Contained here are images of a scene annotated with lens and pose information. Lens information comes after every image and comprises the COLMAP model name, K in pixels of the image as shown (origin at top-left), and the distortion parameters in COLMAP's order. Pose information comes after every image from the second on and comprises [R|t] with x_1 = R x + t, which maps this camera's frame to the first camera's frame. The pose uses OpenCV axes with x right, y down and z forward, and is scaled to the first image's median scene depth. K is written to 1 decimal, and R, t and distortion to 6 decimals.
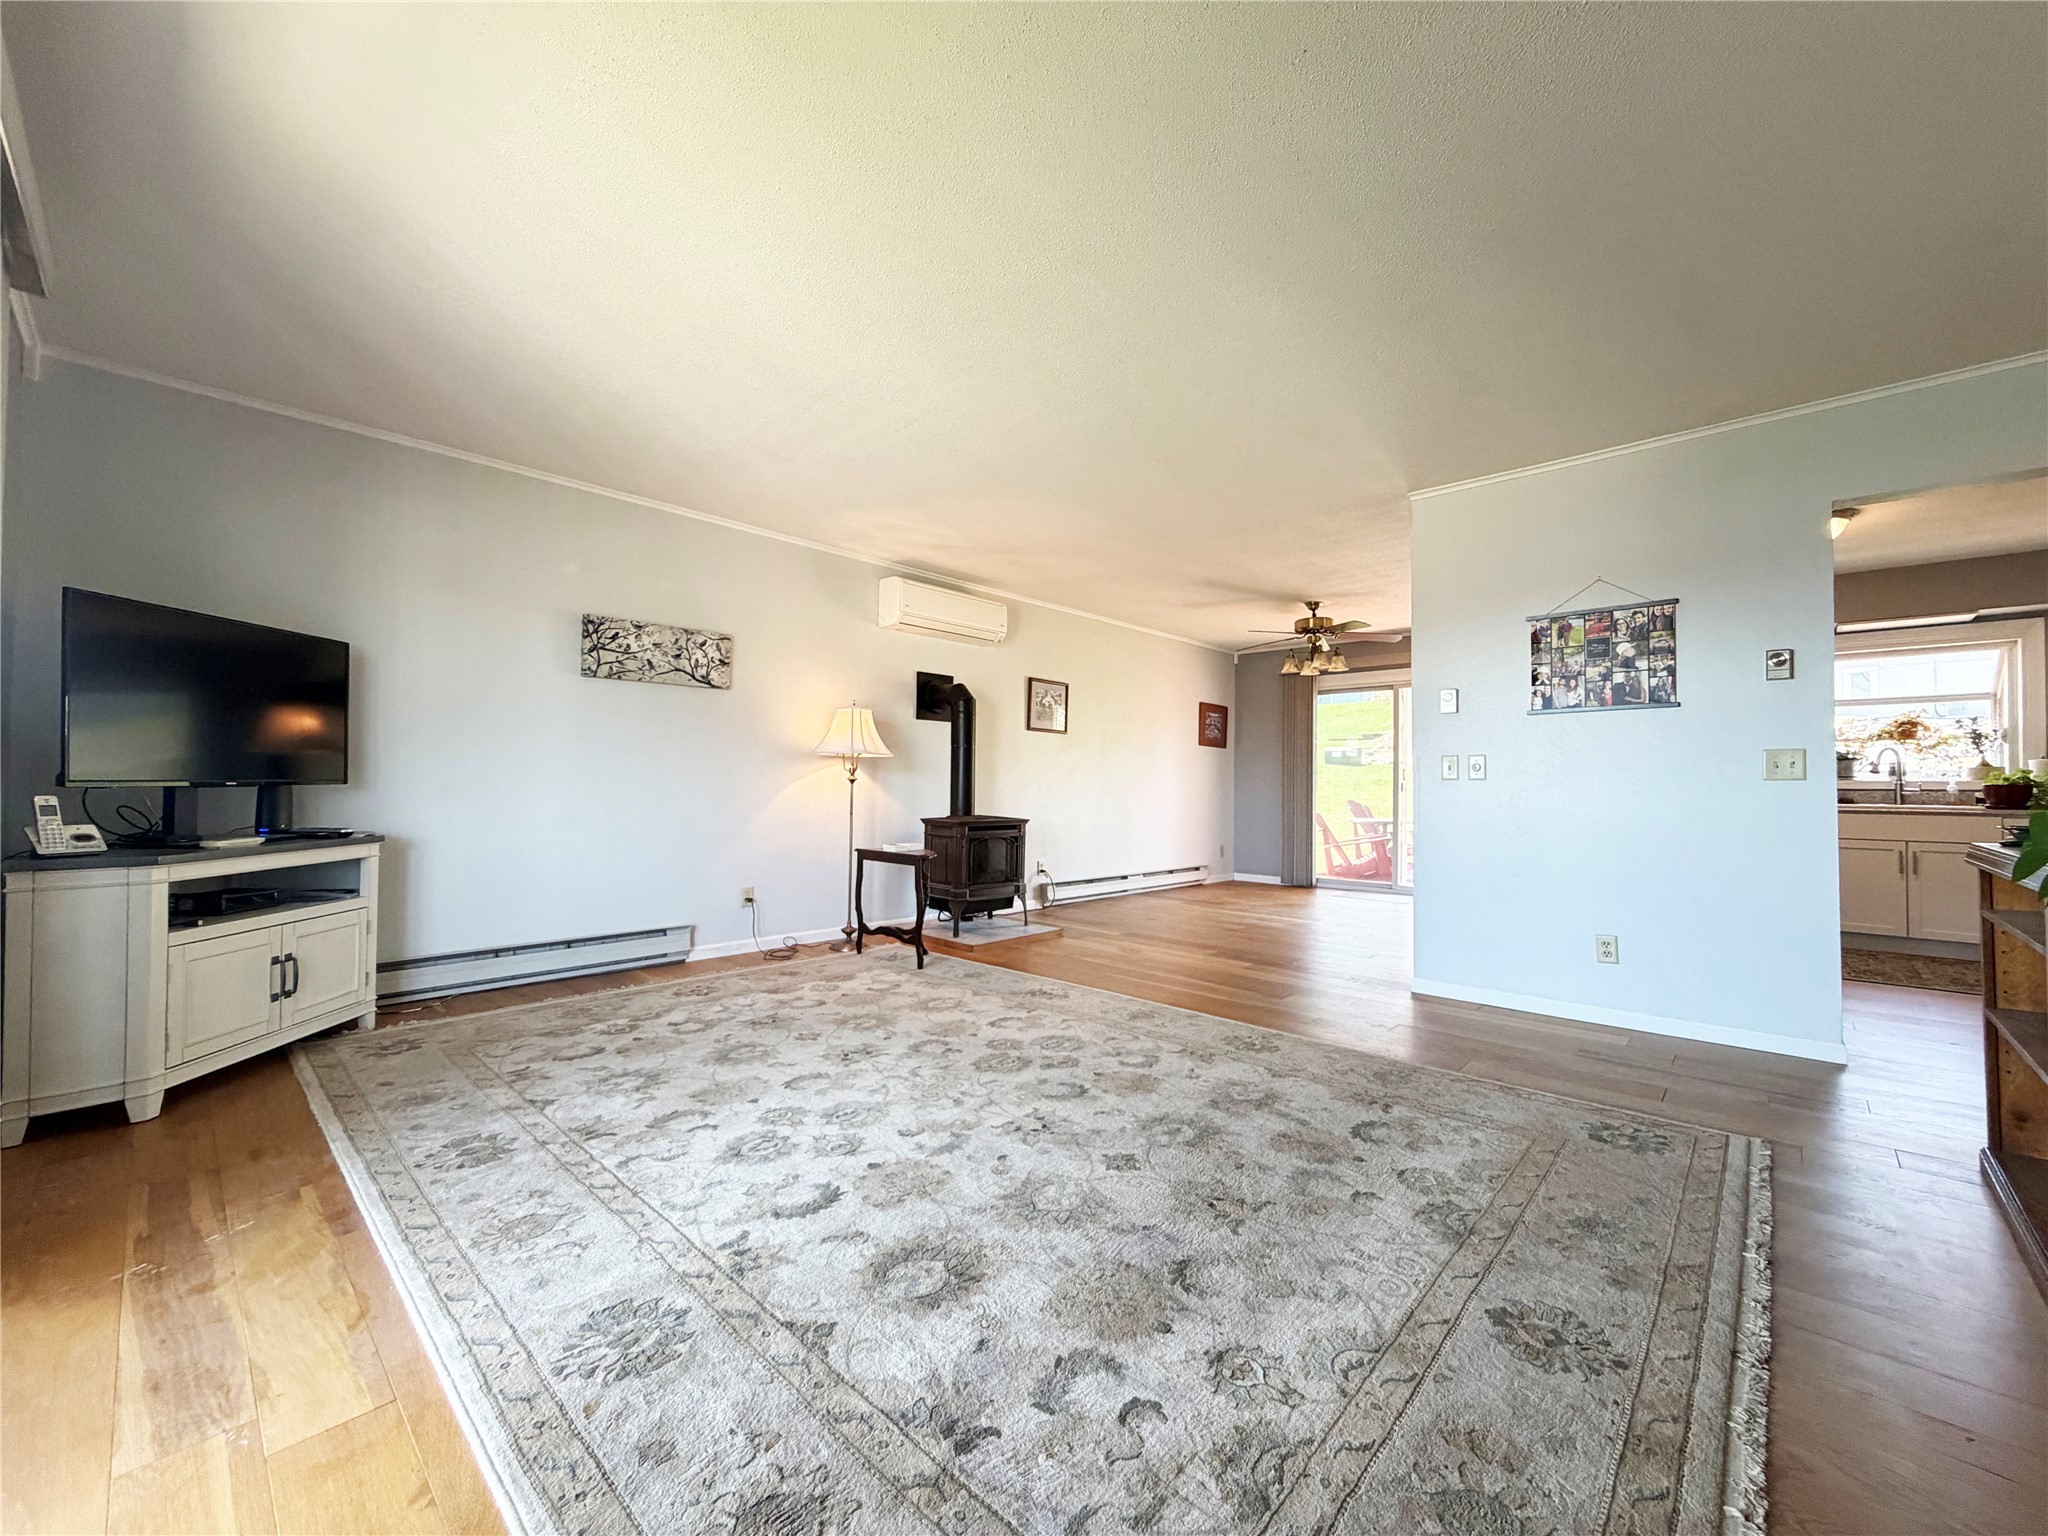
lens RADIAL K [[813.2, 0, 1019.2], [0, 813.2, 768.5], [0, 0, 1]] dist [-0.000458, 0.000367]
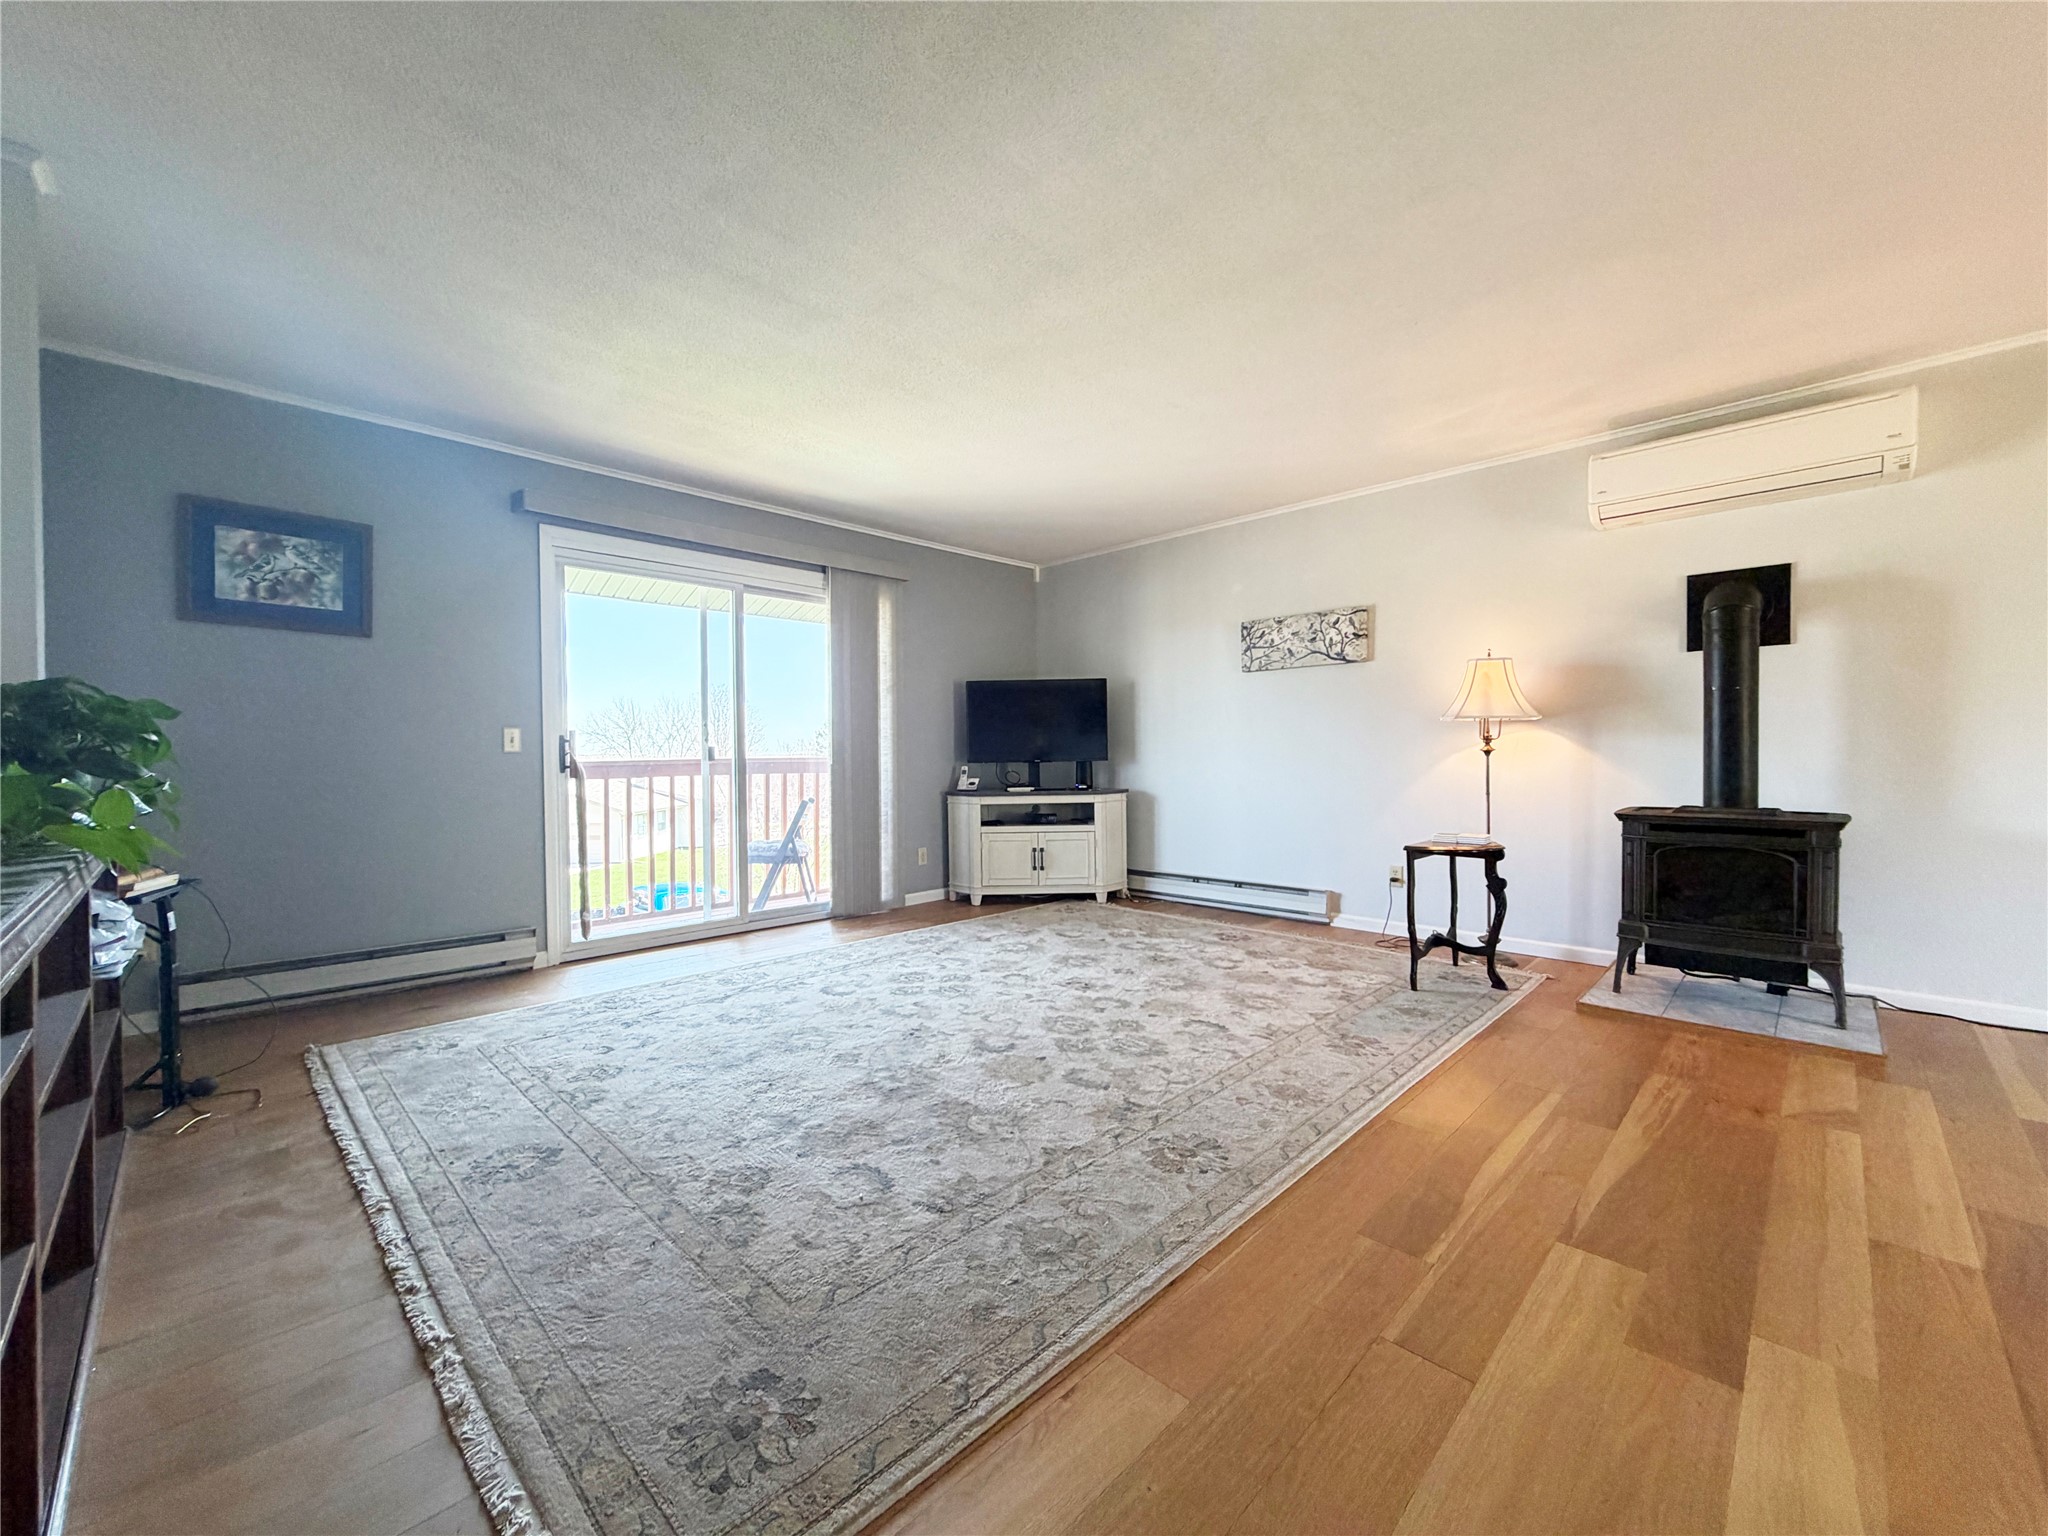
lens RADIAL K [[813.2, 0, 1017.6], [0, 813.2, 765.6], [0, 0, 1]] dist [-0.000458, 0.000367]
pose [[-0.027818, 0.003060, -0.999608, 0.878653], [0.028595, 0.999589, 0.002264, 0.019905], [0.999204, -0.028520, -0.027894, 0.832629]]
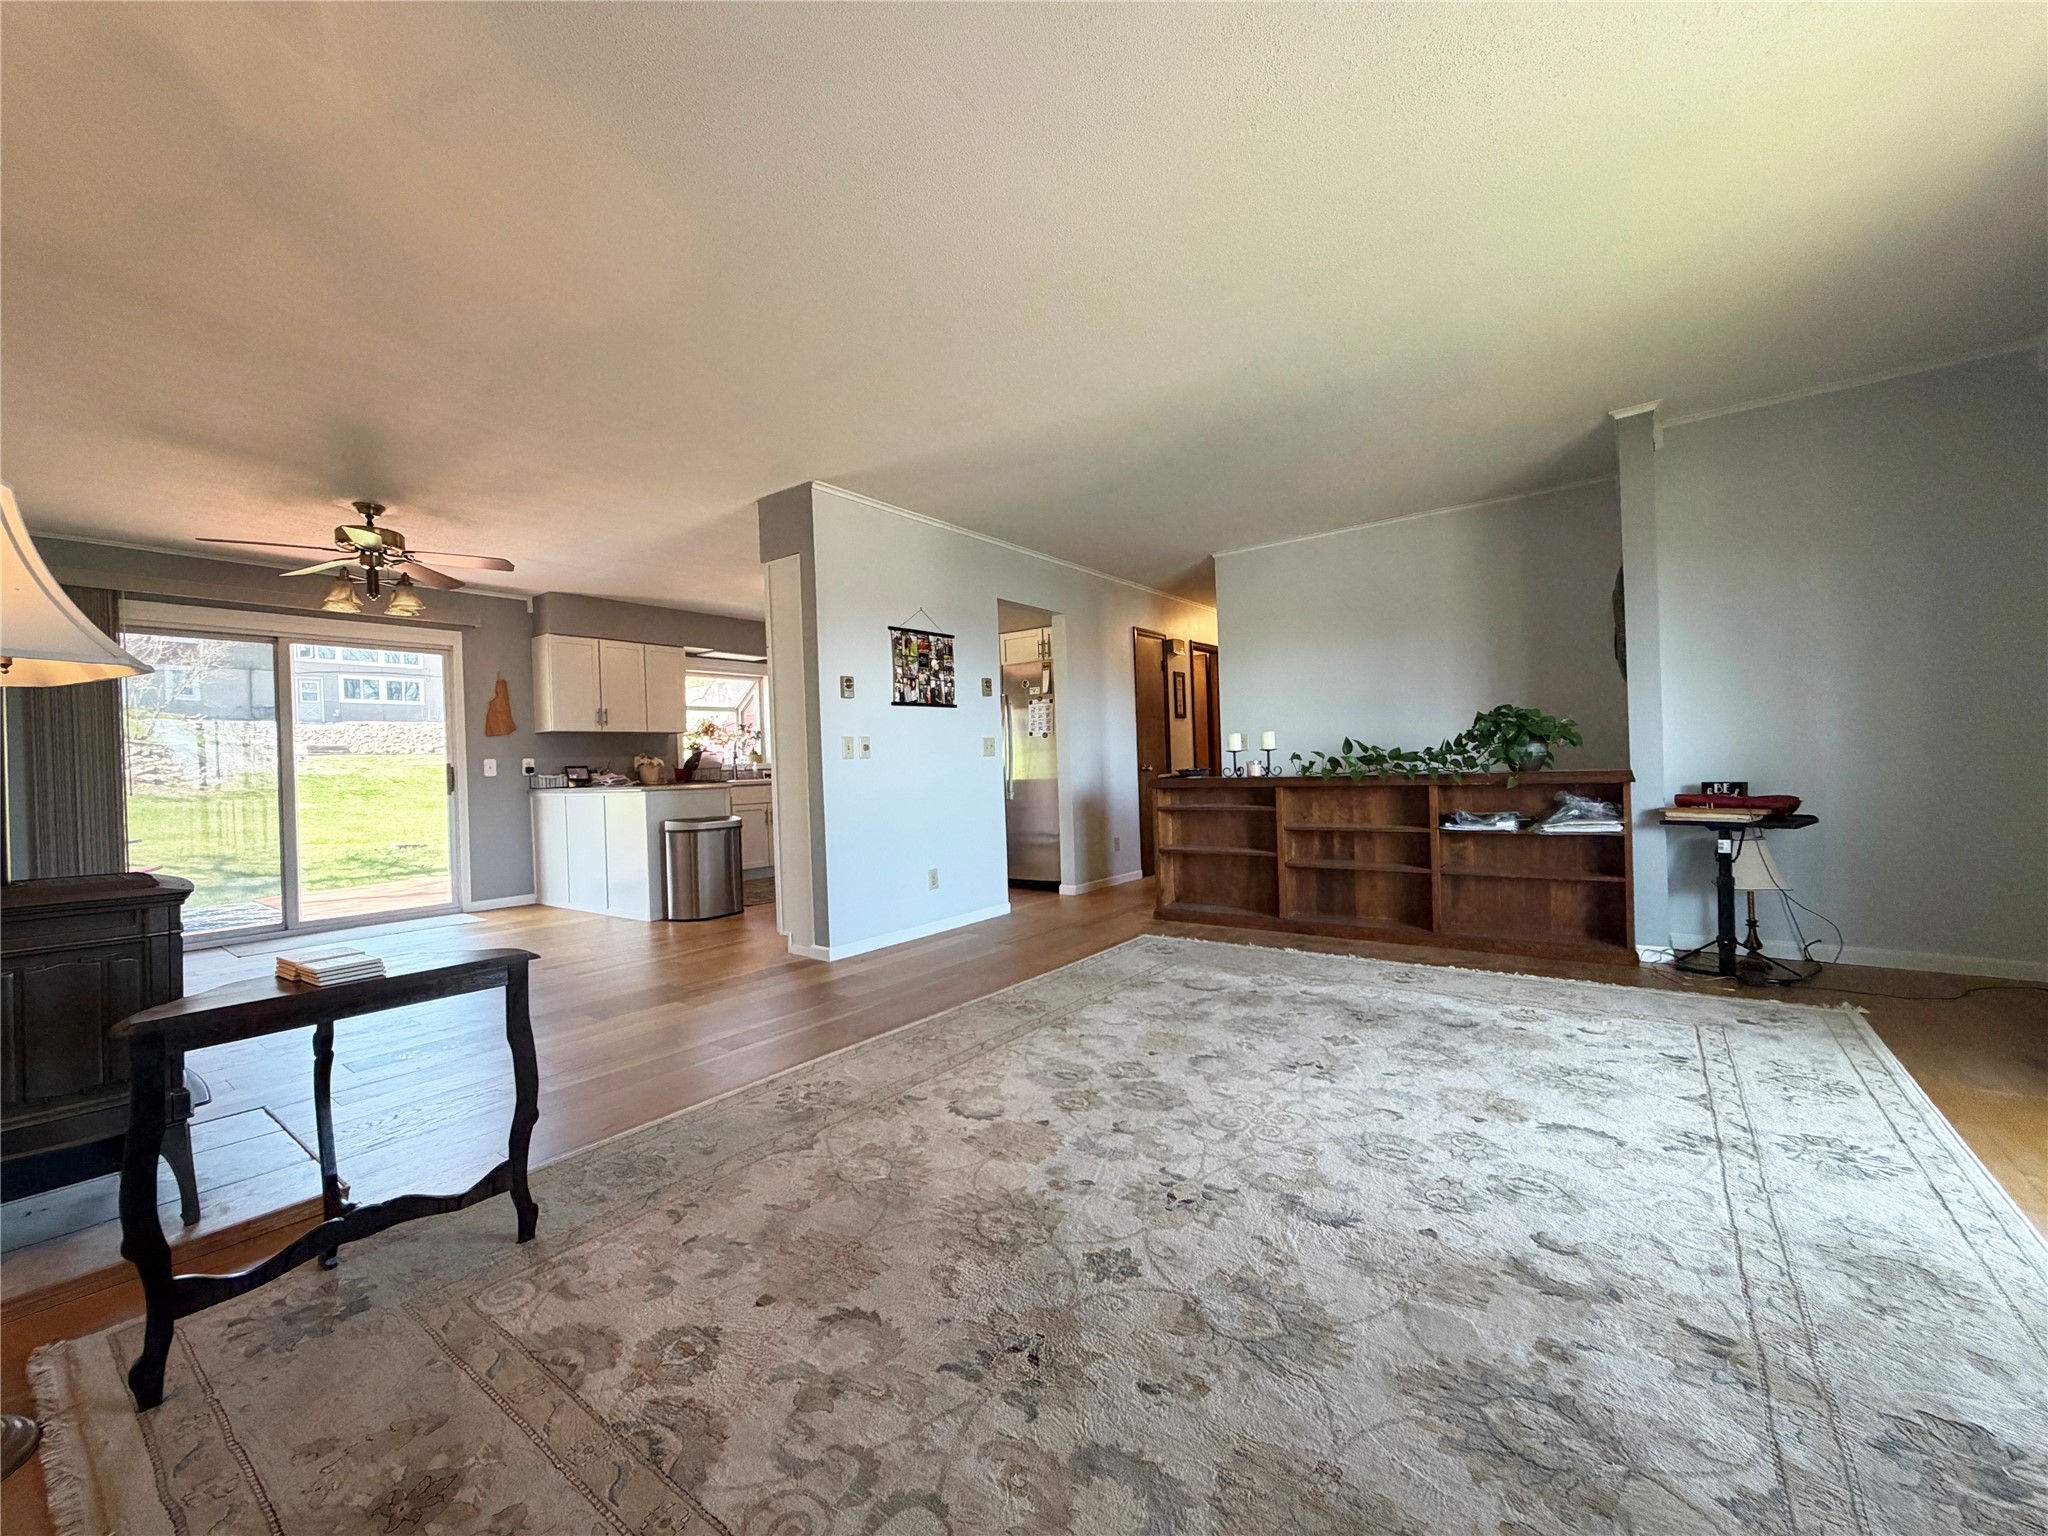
lens RADIAL K [[813.2, 0, 1020.0], [0, 813.2, 769.9], [0, 0, 1]] dist [-0.000458, 0.000367]
pose [[-0.104882, -0.012010, 0.994412, -0.695671], [0.010773, 0.999855, 0.013212, 0.020280], [-0.994426, 0.012098, -0.104738, 1.035350]]
